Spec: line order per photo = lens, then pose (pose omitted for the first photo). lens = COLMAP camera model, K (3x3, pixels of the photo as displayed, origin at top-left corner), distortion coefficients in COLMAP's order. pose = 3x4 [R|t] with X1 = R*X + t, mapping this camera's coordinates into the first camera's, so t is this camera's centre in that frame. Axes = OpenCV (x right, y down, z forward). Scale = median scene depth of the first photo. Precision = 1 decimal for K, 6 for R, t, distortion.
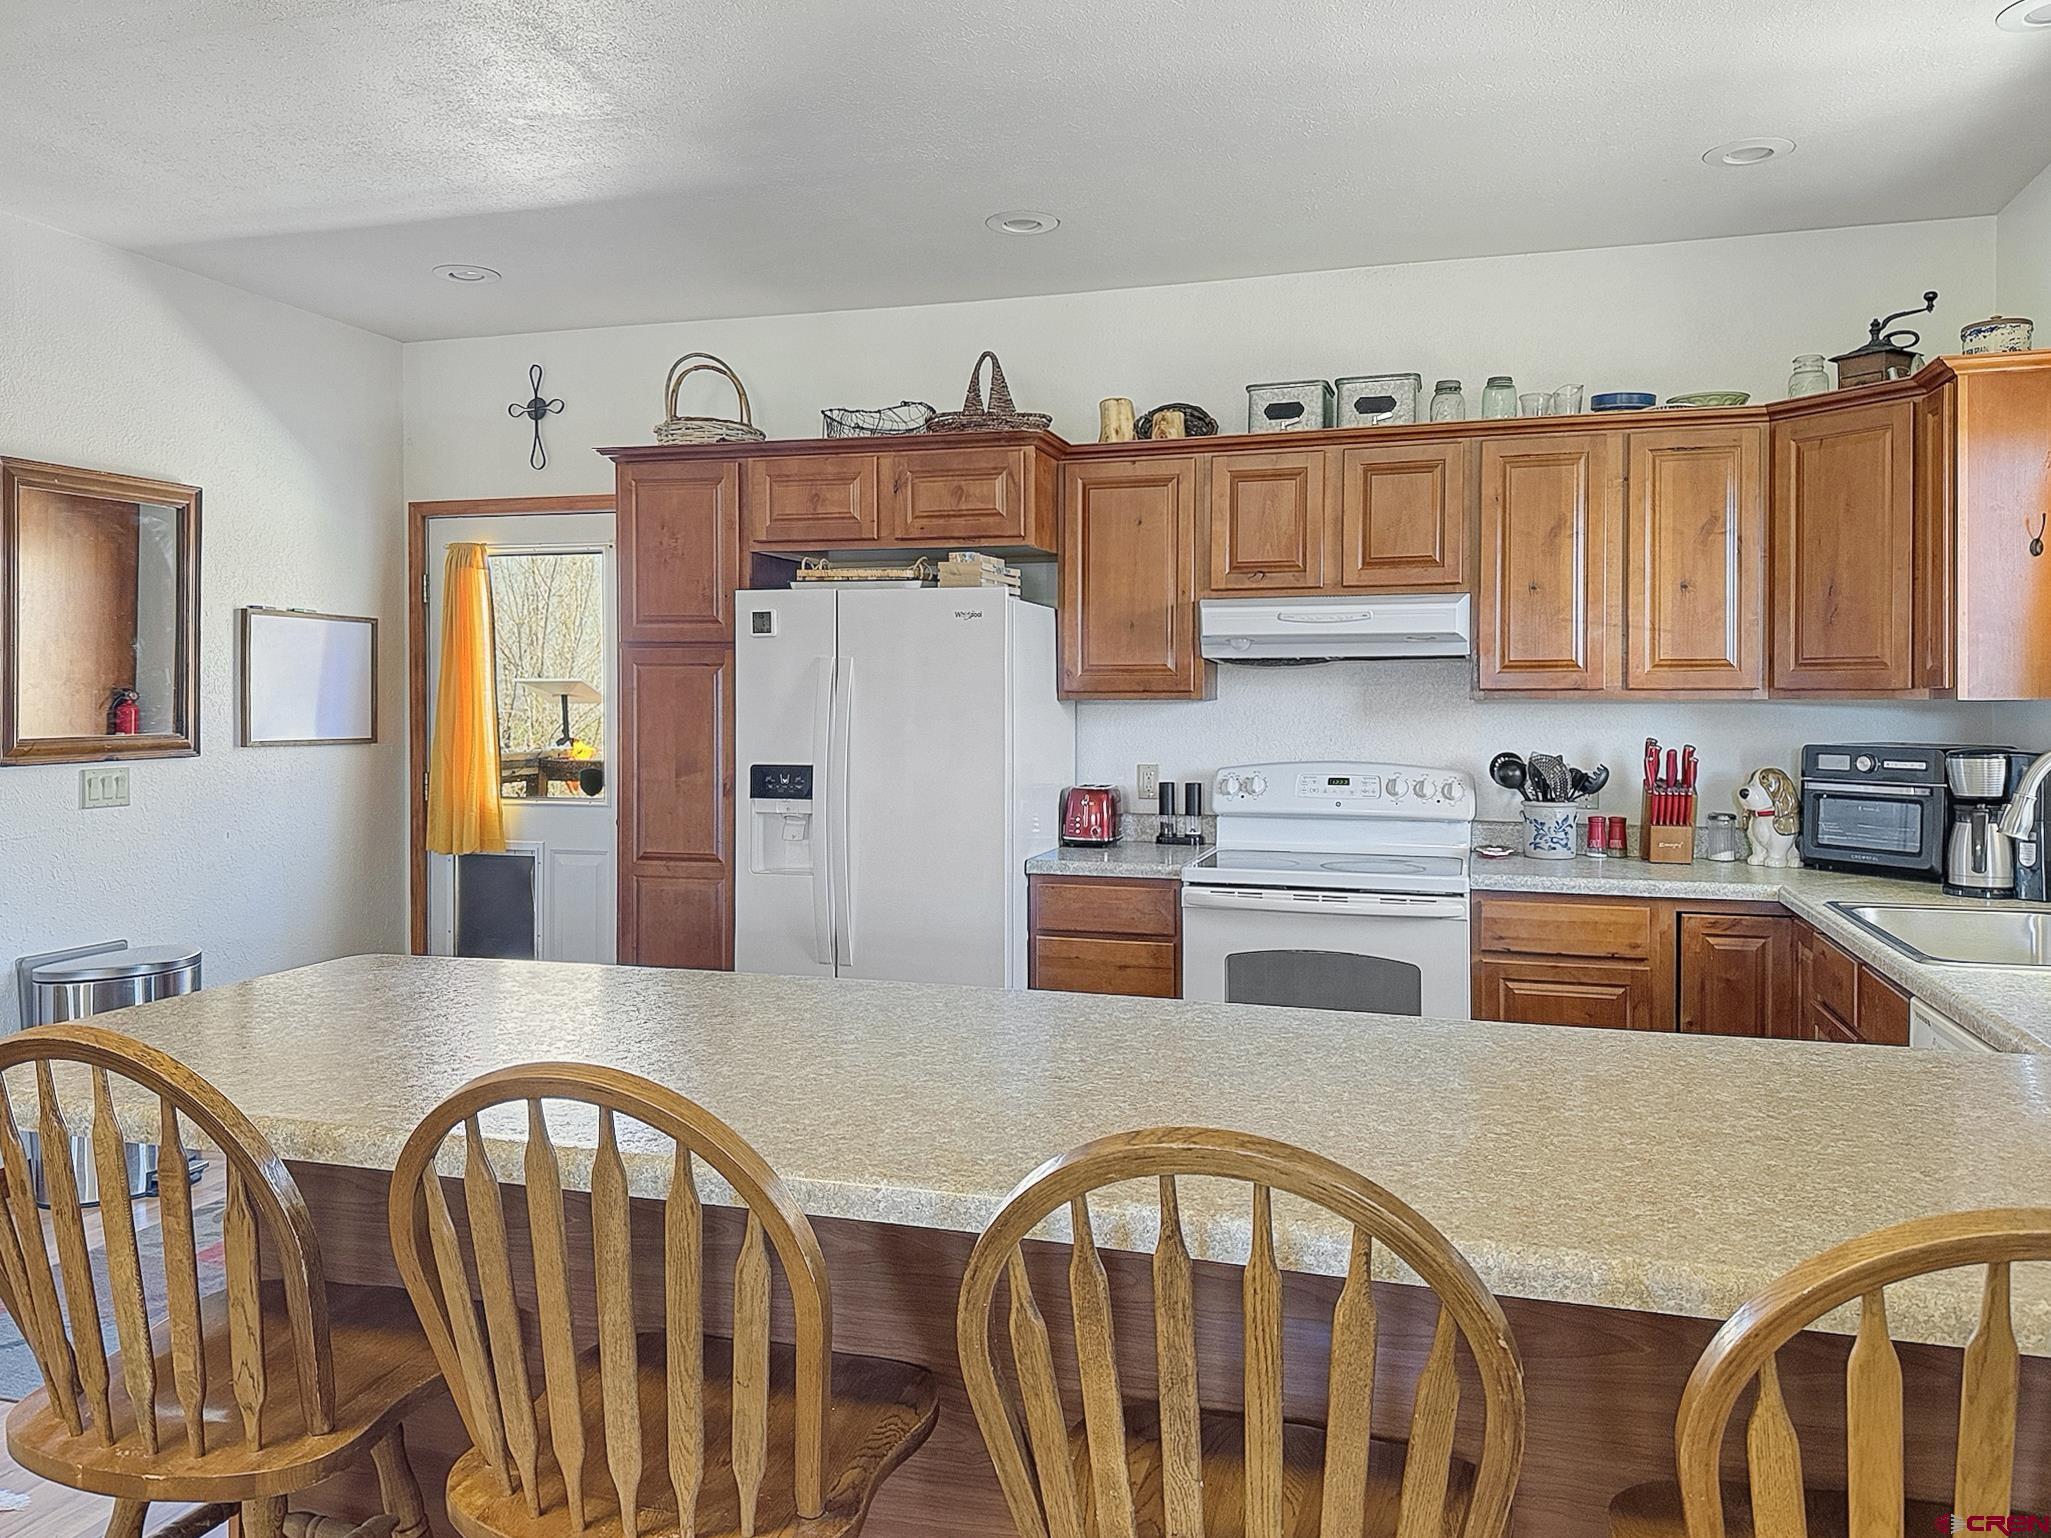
lens RADIAL K [[1510.0, 0, 1026.5], [0, 1510.0, 728.2], [0, 0, 1]] dist [0.095277, -0.142988]
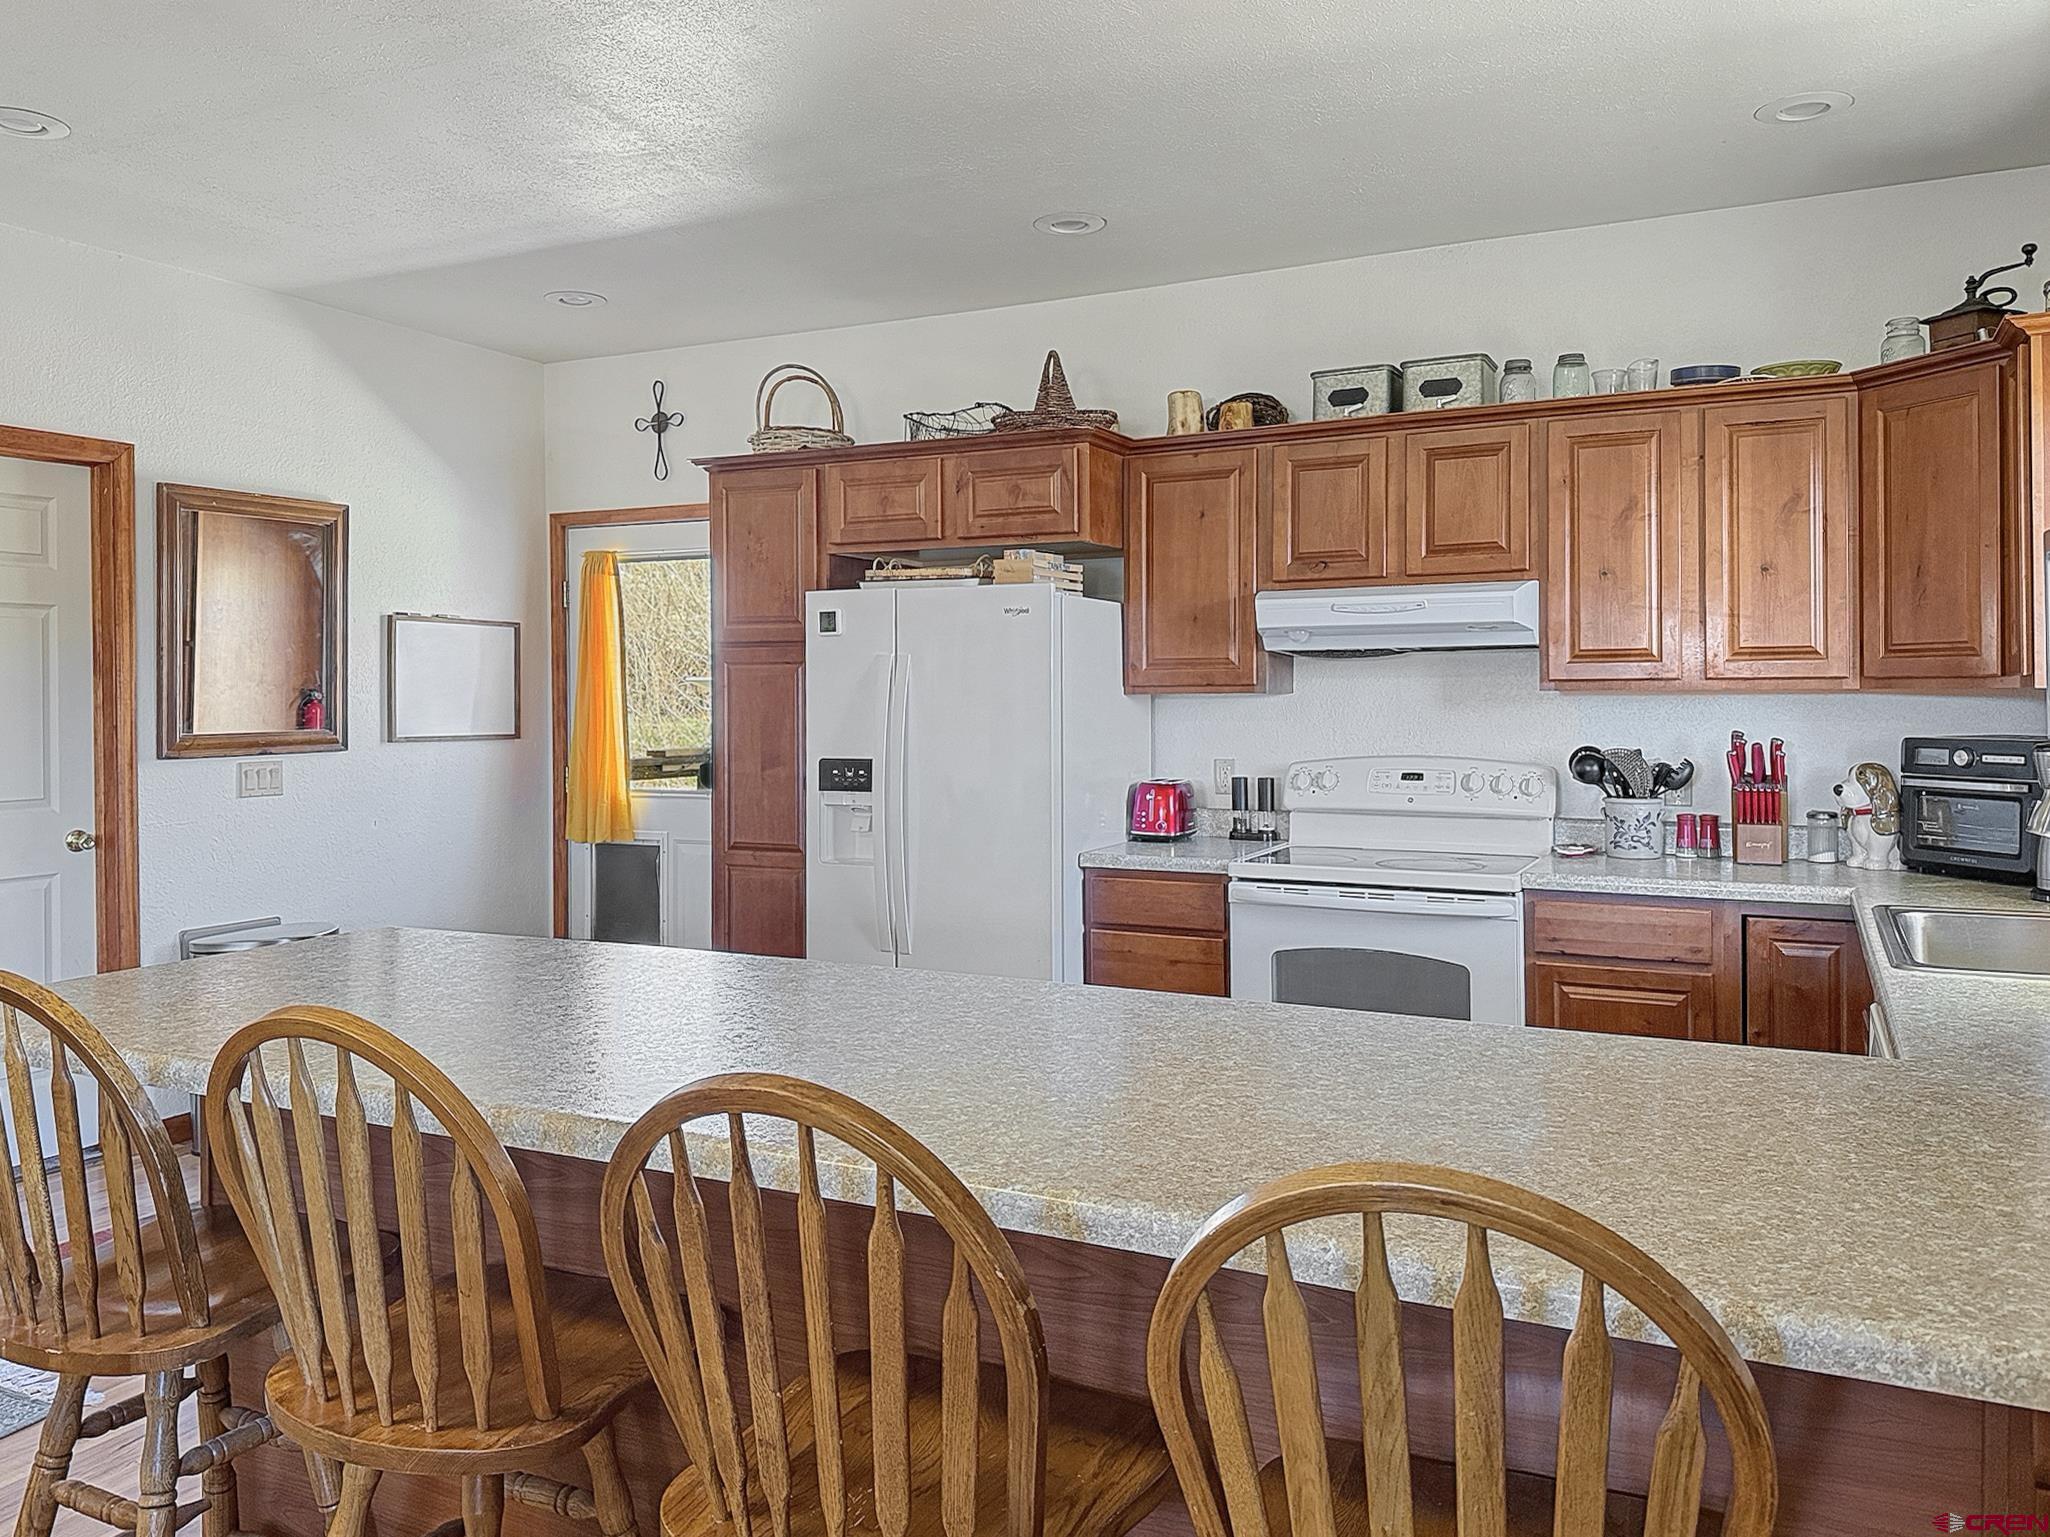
lens RADIAL K [[1551.6, 0, 1012.8], [0, 1551.6, 712.6], [0, 0, 1]] dist [0.088422, -0.126022]
pose [[0.984950, -0.004296, -0.172784, 0.131939], [0.002863, 0.999959, -0.008543, 0.002111], [0.172814, 0.007919, 0.984923, -0.027423]]
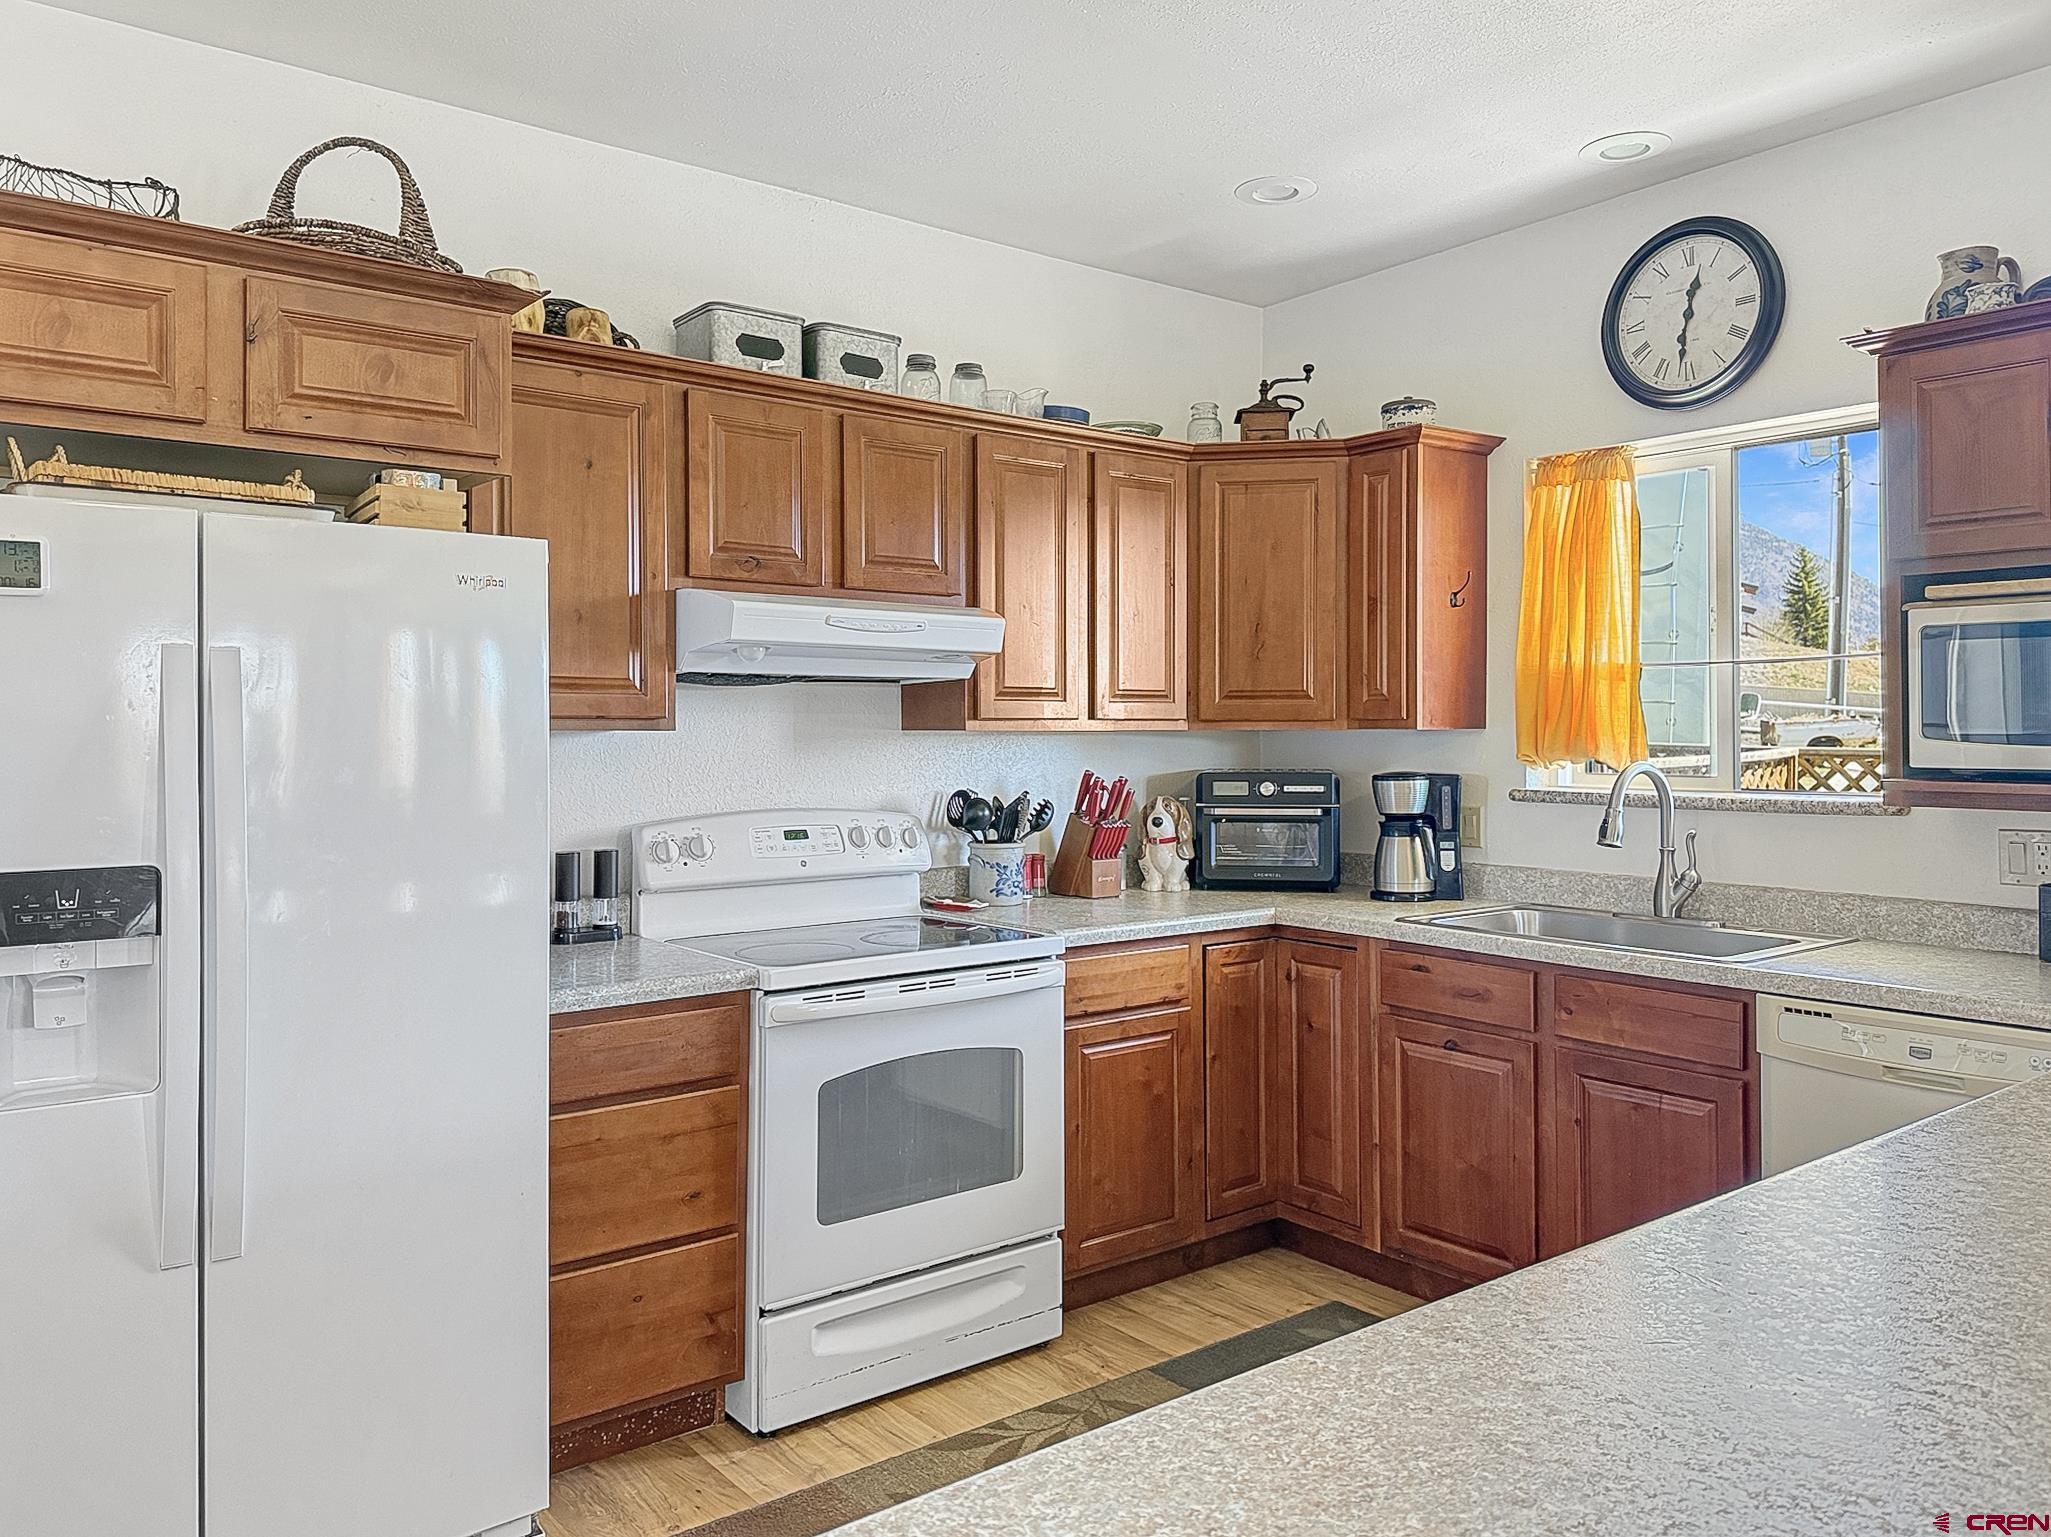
lens RADIAL K [[1470.5, 0, 1020.2], [0, 1470.5, 725.0], [0, 0, 1]] dist [0.138688, -0.156534]
pose [[0.573811, 0.002153, 0.818985, -0.365928], [0.018094, 0.999719, -0.015305, -0.008027], [-0.818788, 0.023601, 0.573611, 0.482083]]
